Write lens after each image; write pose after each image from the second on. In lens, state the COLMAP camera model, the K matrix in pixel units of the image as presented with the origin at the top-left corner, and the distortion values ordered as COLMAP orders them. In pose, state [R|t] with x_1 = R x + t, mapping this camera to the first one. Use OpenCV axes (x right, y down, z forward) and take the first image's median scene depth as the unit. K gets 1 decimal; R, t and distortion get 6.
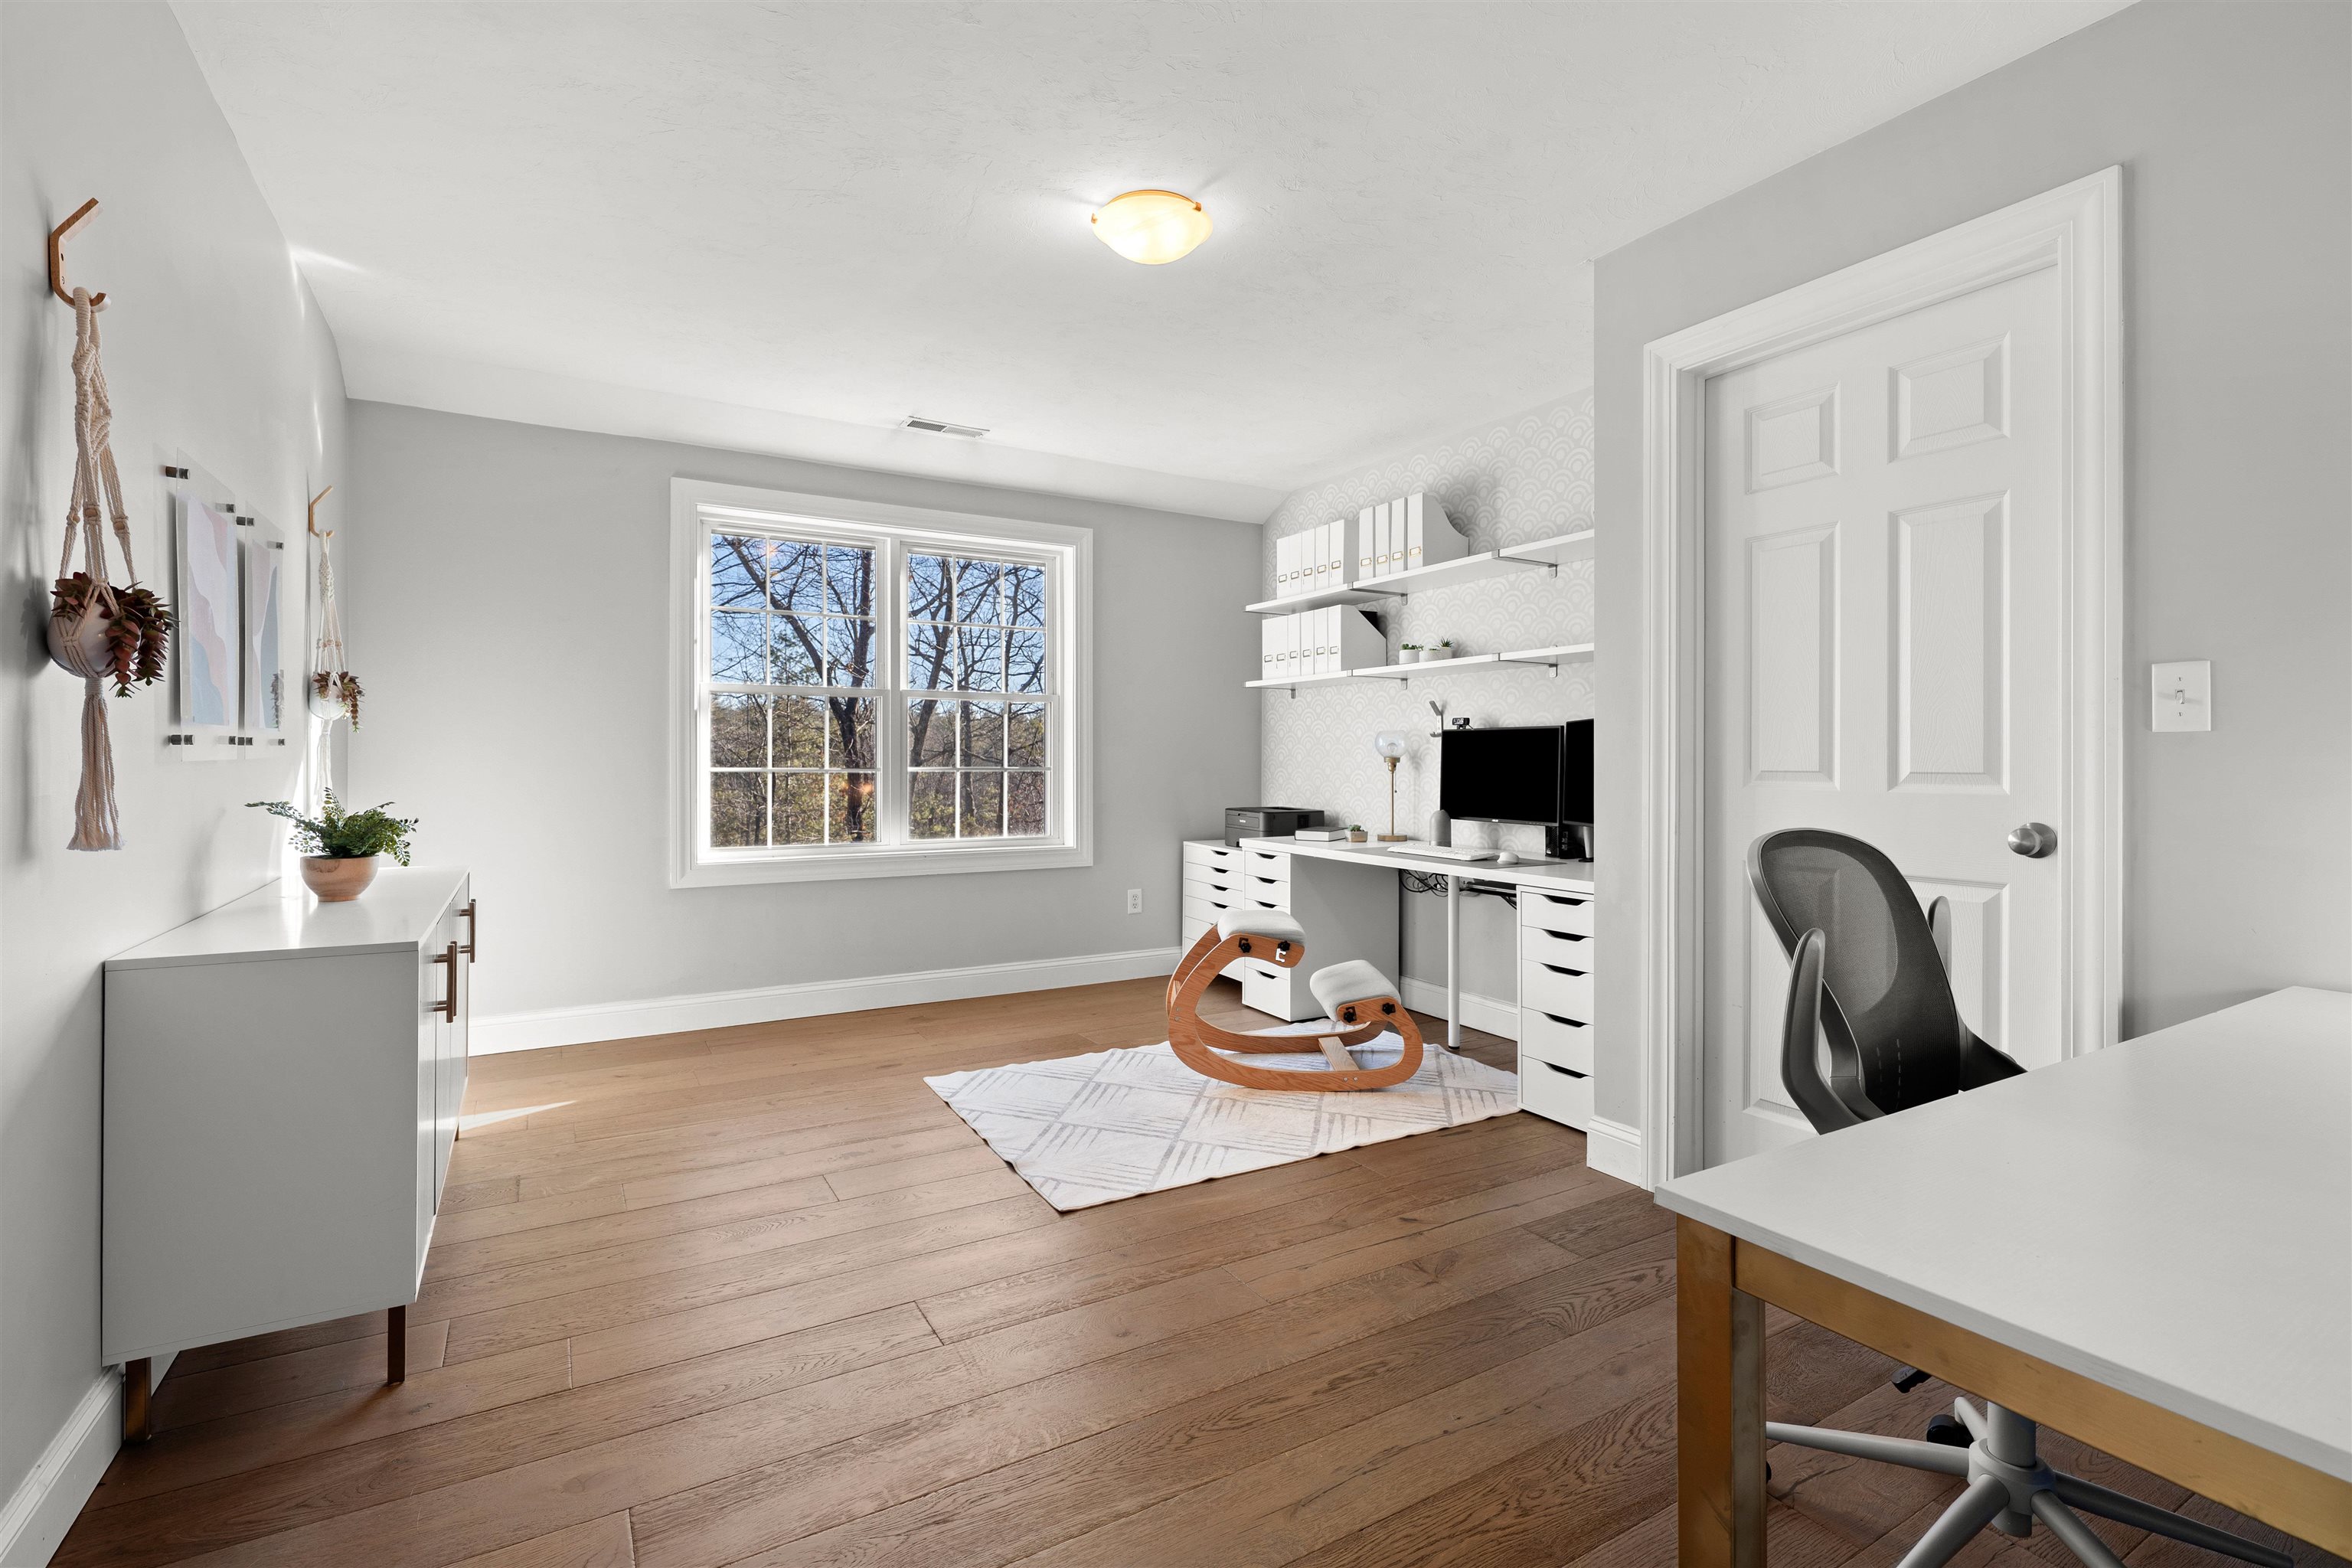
lens RADIAL K [[1049.0, 0, 1176.2], [0, 1049.0, 770.1], [0, 0, 1]] dist [0.007649, -0.000510]
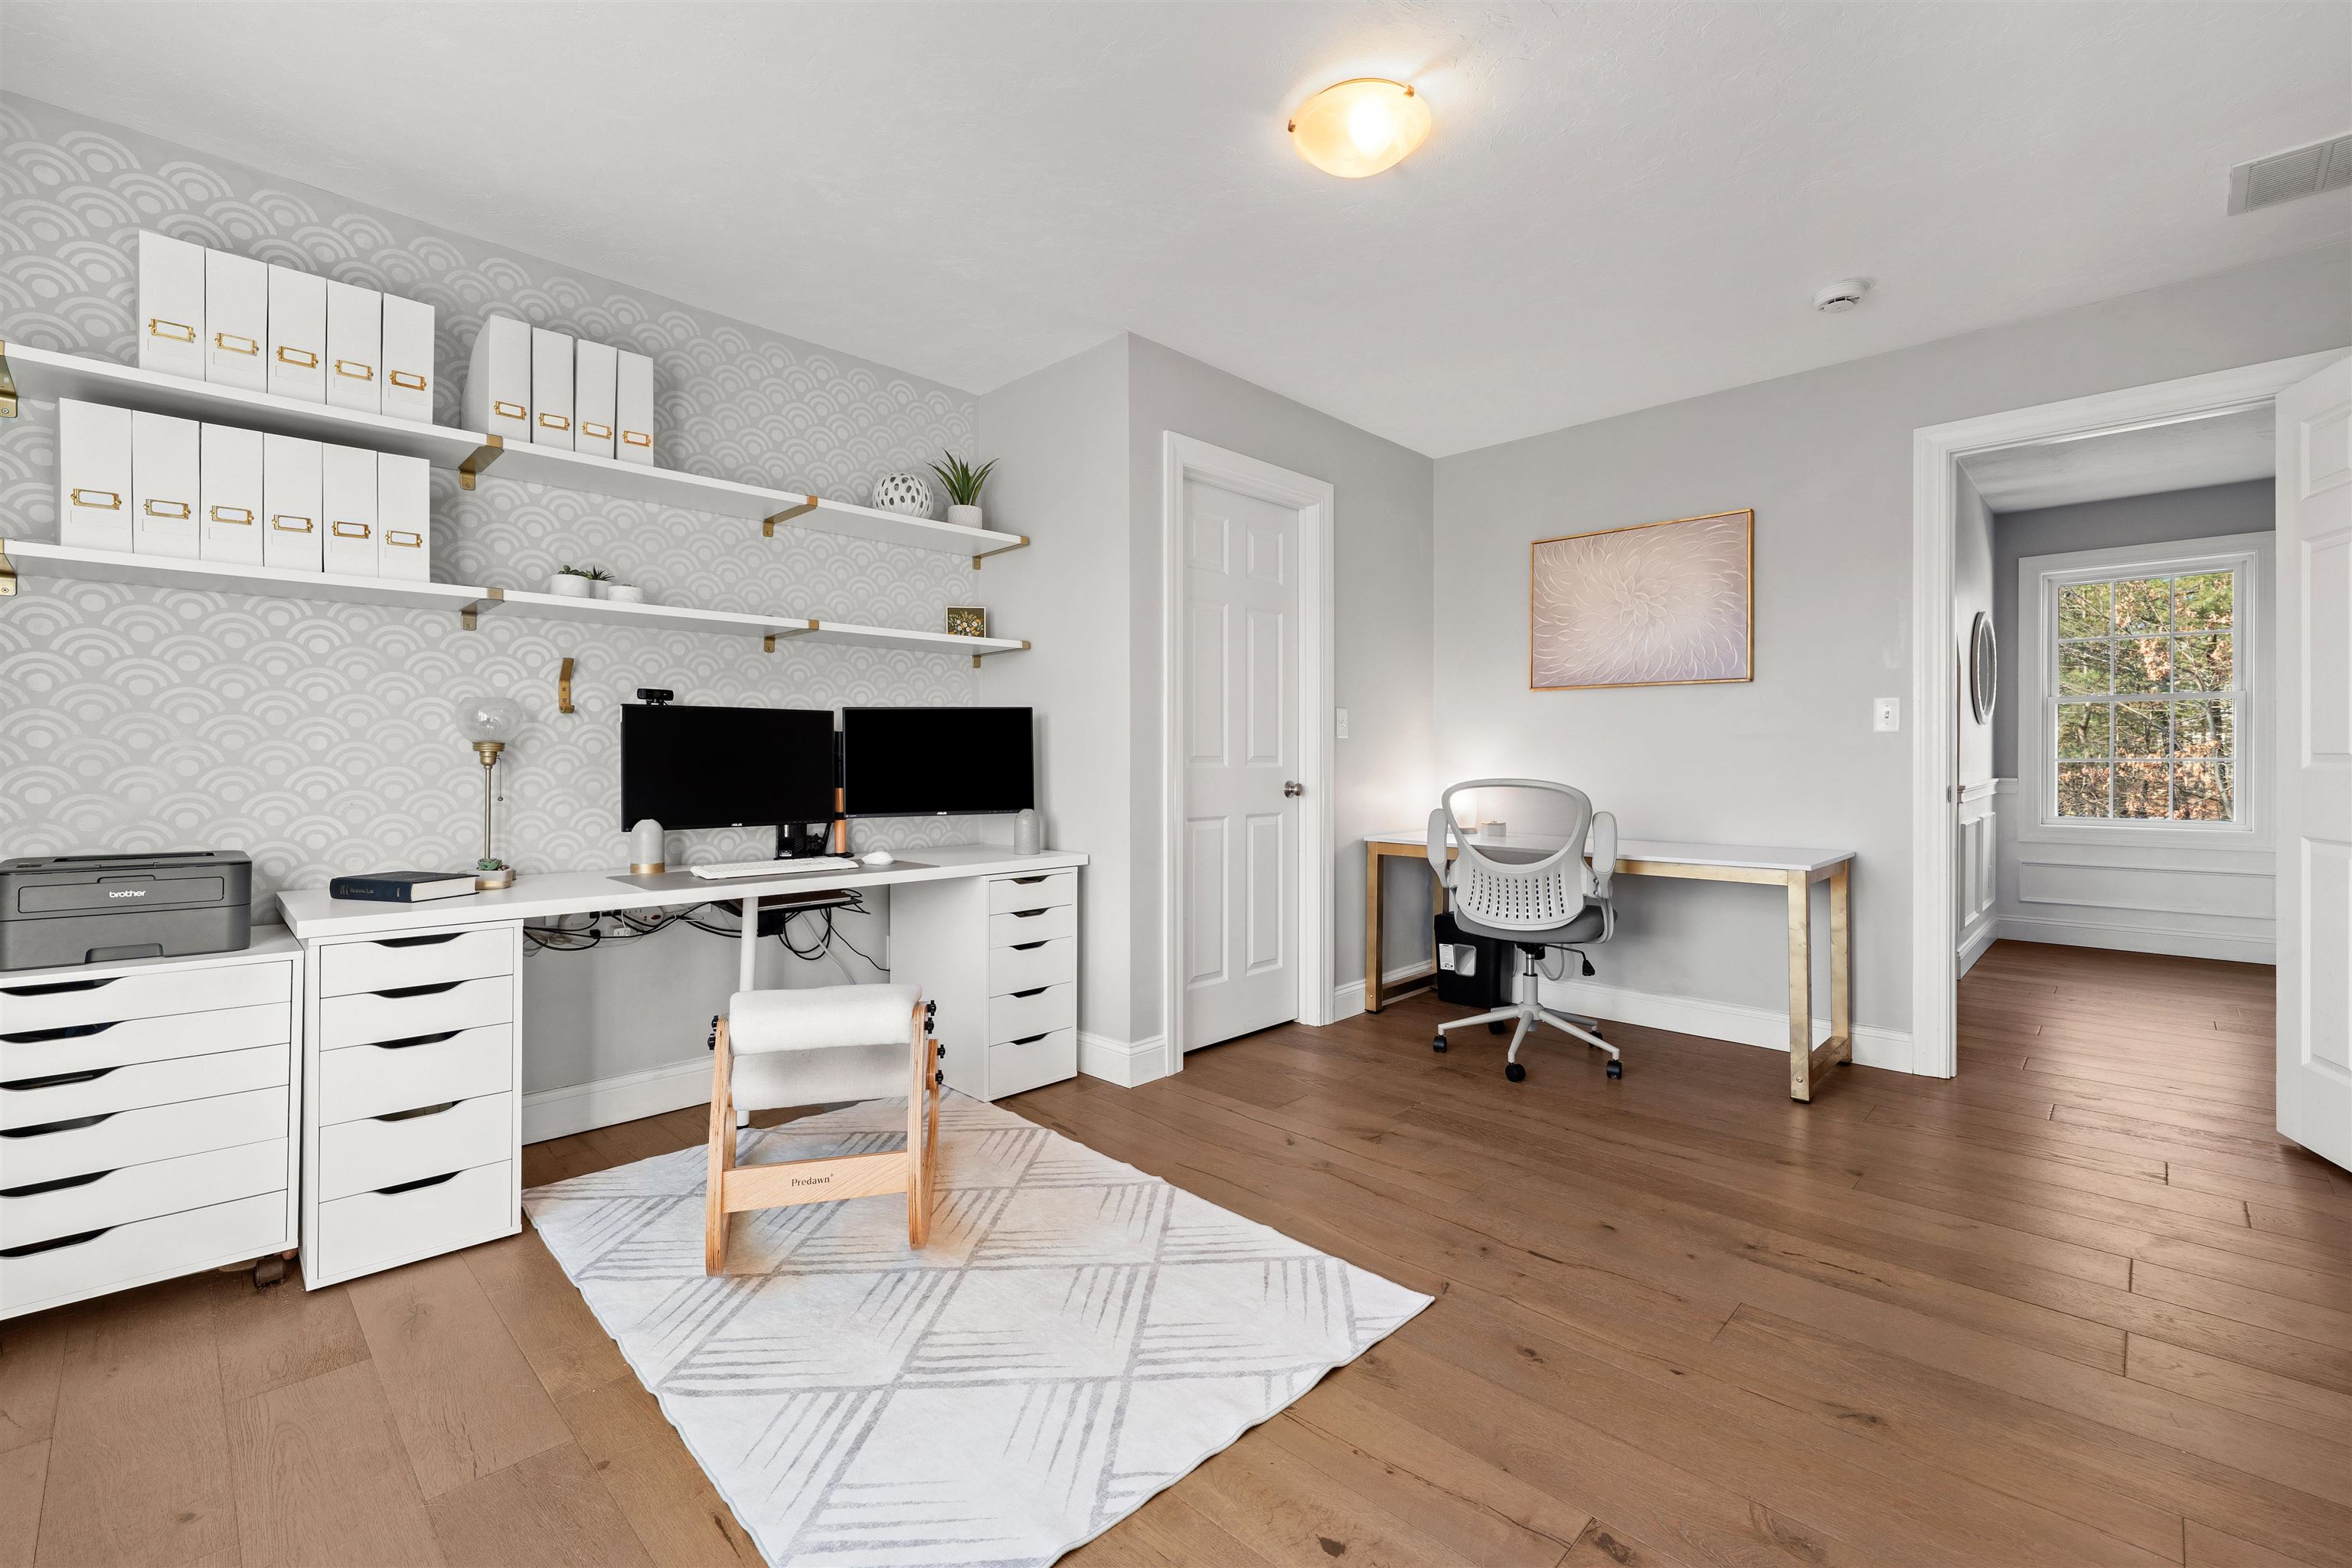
lens RADIAL K [[987.6, 0, 1180.8], [0, 987.6, 758.5], [0, 0, 1]] dist [-0.008036, 0.000262]
pose [[-0.248472, -0.007407, 0.968611, -0.616073], [0.005947, 0.999940, 0.009172, -0.007216], [-0.968621, 0.008040, -0.248413, 1.059170]]
